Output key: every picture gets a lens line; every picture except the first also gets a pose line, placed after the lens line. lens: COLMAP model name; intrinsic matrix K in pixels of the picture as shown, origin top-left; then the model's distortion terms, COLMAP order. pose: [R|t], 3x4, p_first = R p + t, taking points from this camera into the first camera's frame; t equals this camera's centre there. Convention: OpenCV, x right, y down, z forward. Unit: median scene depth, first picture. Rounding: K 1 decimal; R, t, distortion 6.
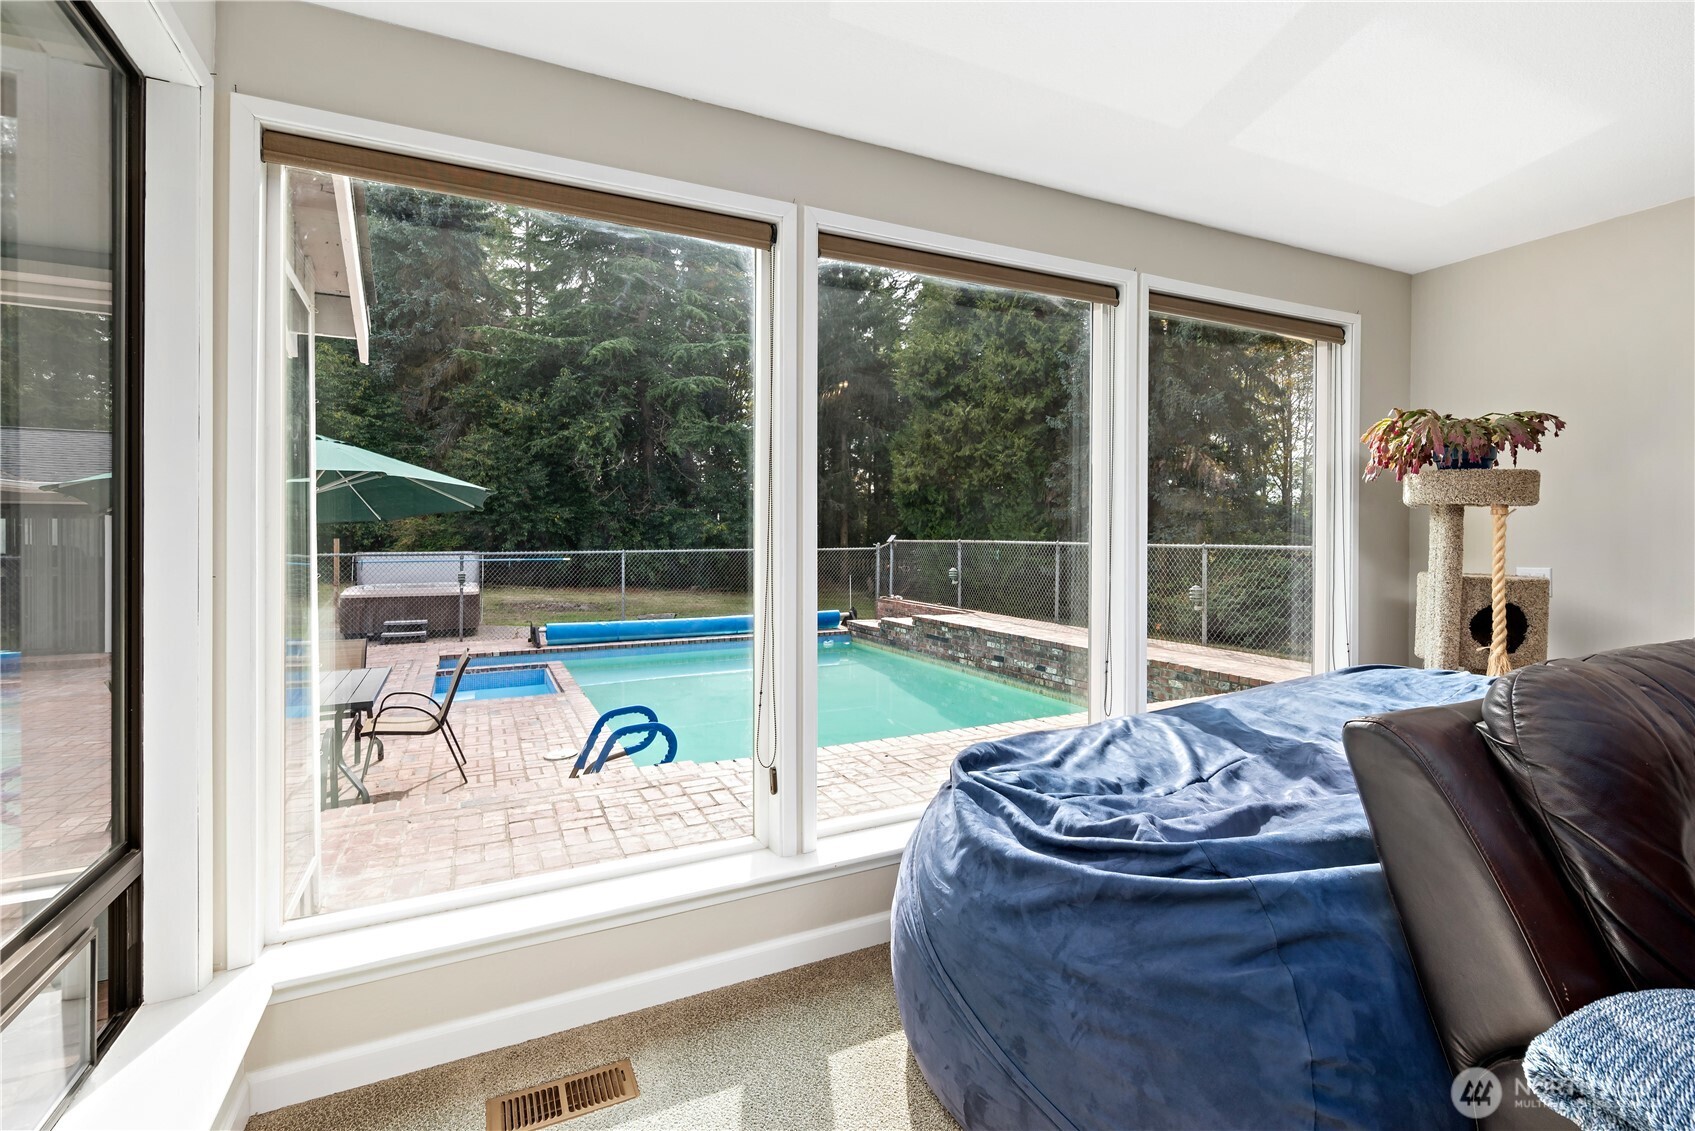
lens RADIAL K [[776.7, 0, 855.9], [0, 776.7, 526.3], [0, 0, 1]] dist [0.000090, -0.000212]
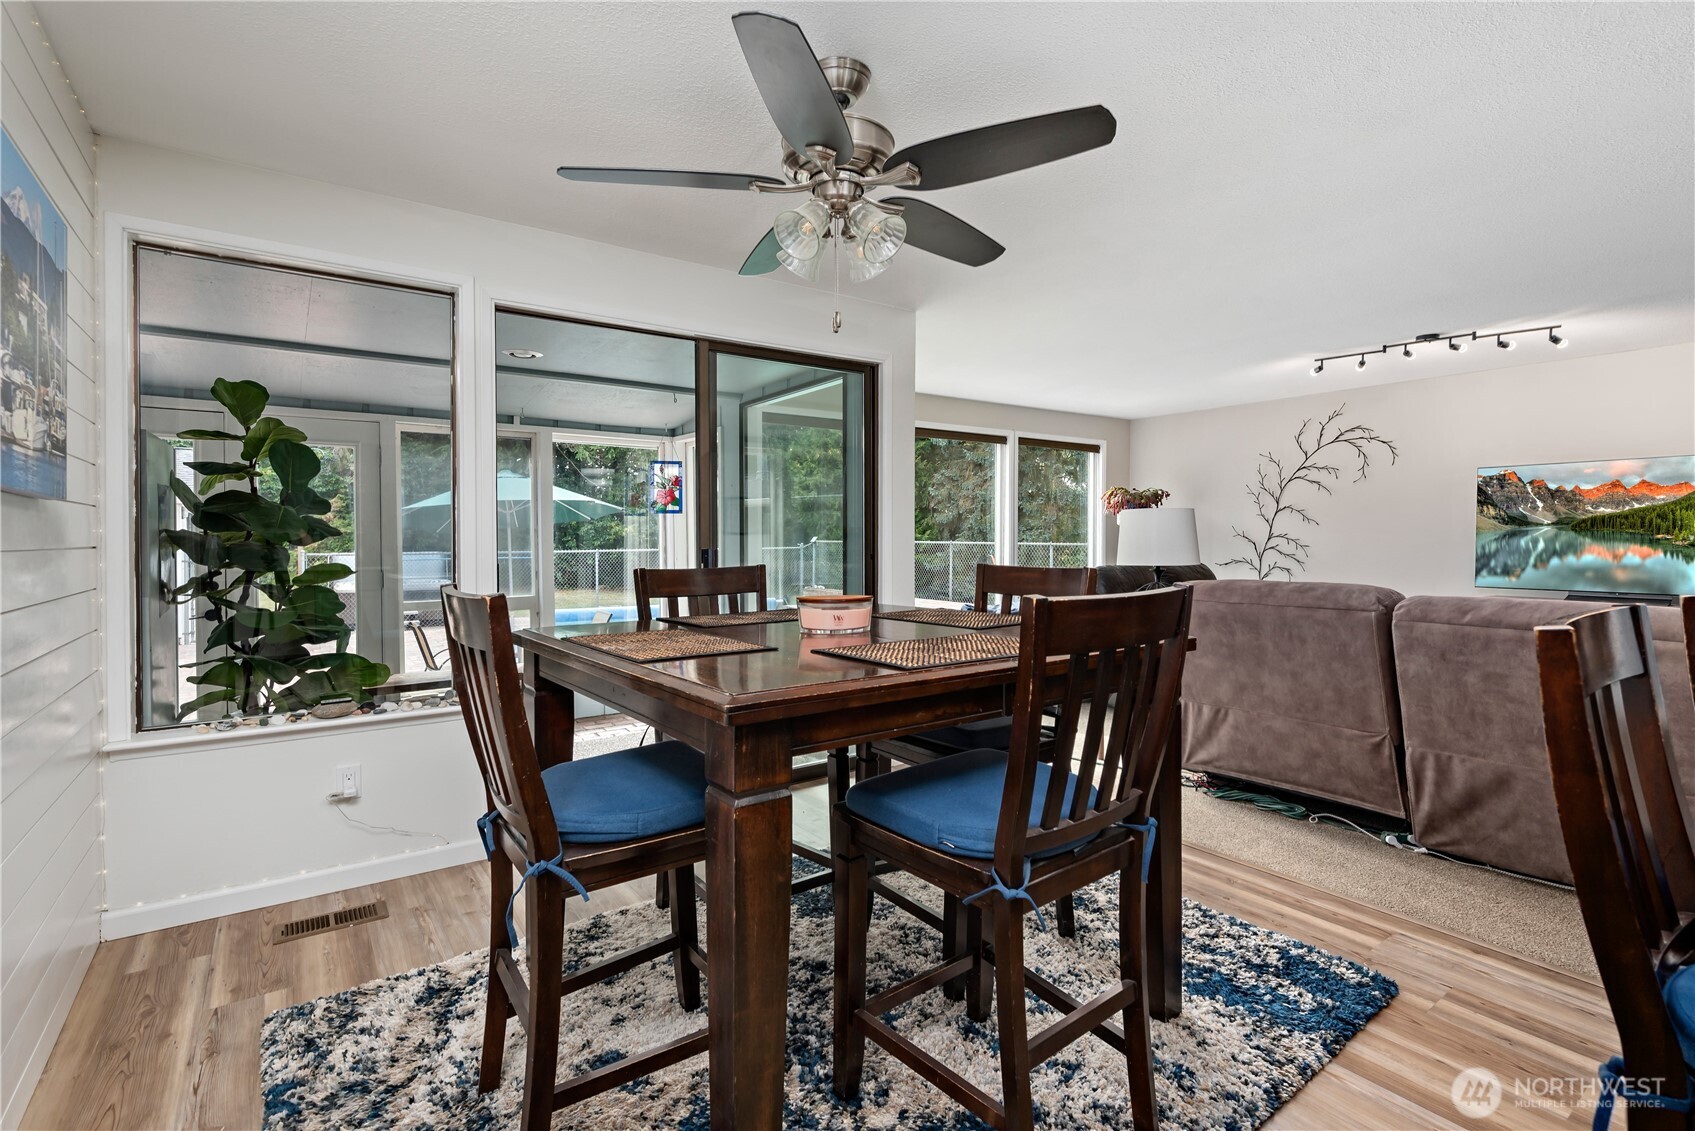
lens RADIAL K [[793.9, 0, 859.0], [0, 793.9, 546.0], [0, 0, 1]] dist [-0.001276, -0.000094]
pose [[0.985436, -0.003173, 0.170015, -0.063036], [-0.000835, 0.999724, 0.023496, -0.002394], [-0.170043, -0.023296, 0.985161, -0.161140]]
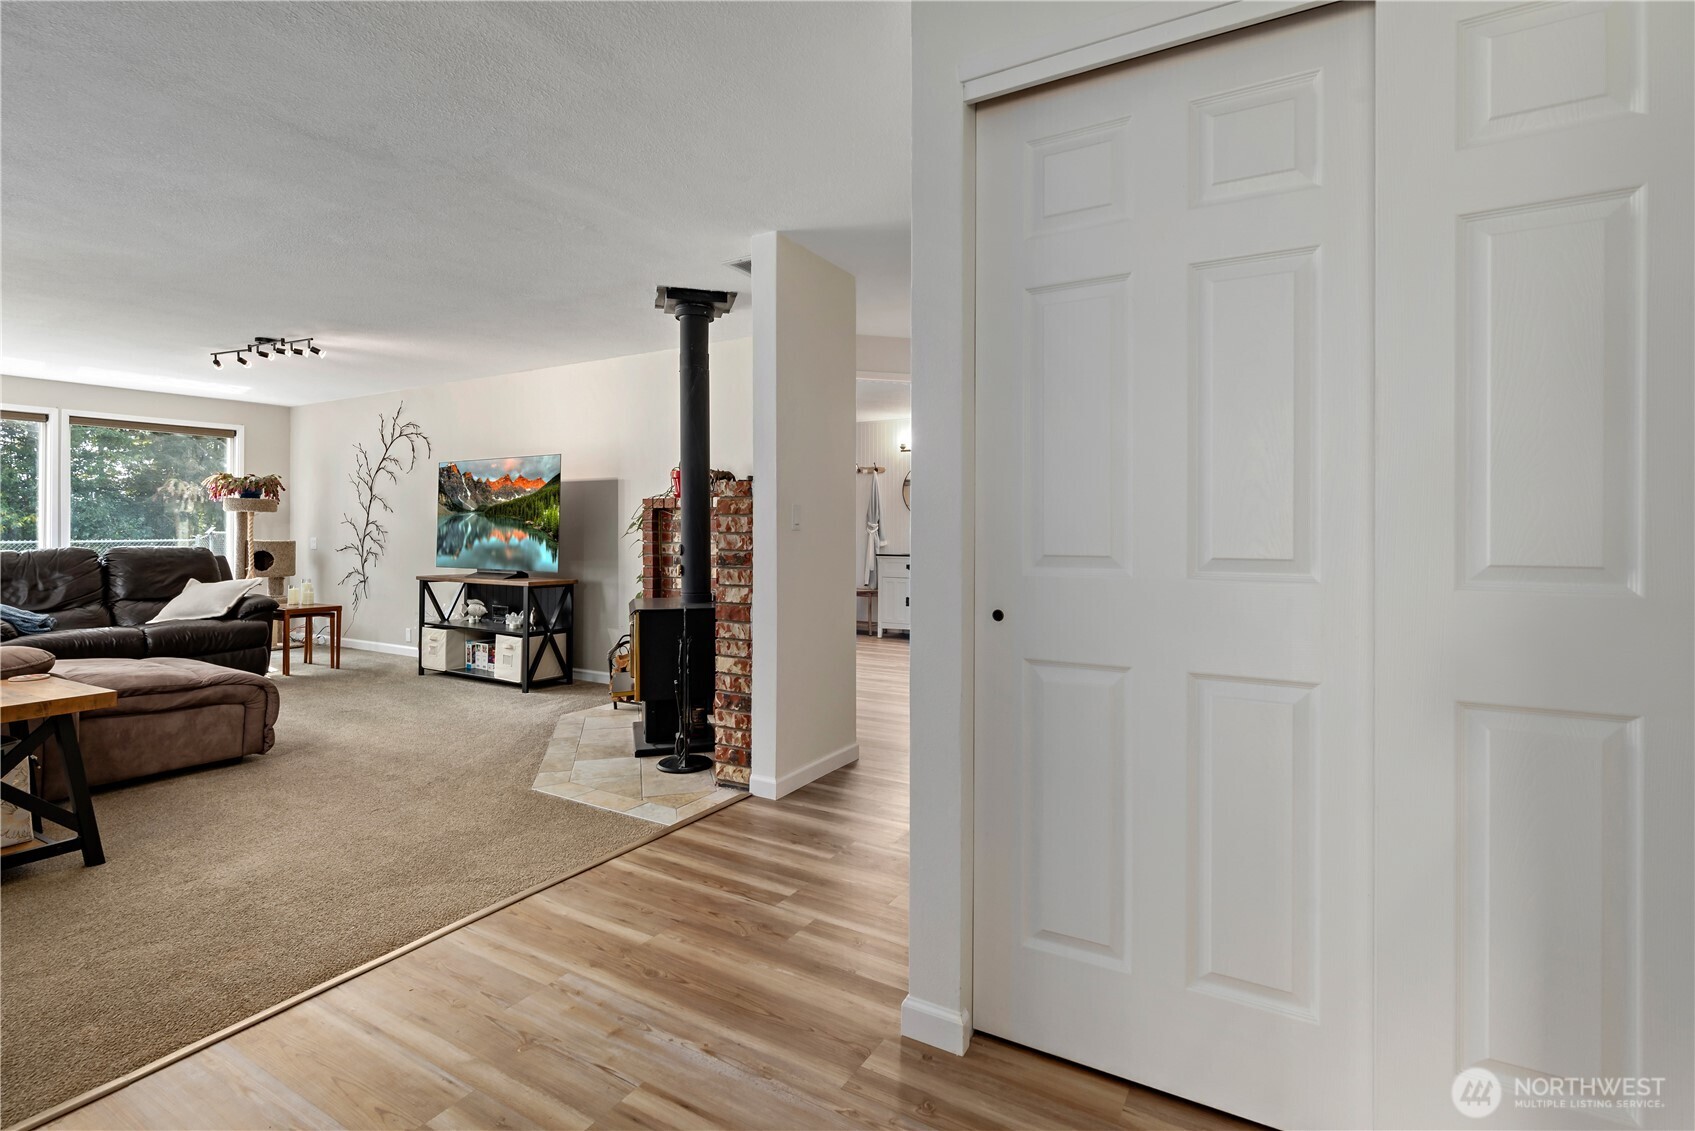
lens RADIAL K [[795.5, 0, 853.5], [0, 795.5, 520.7], [0, 0, 1]] dist [-0.000218, -0.000218]
pose [[0.832289, 0.008574, 0.554275, 0.115748], [-0.008028, 0.999962, -0.003414, -0.000761], [-0.554283, -0.001609, 0.832327, -0.257007]]
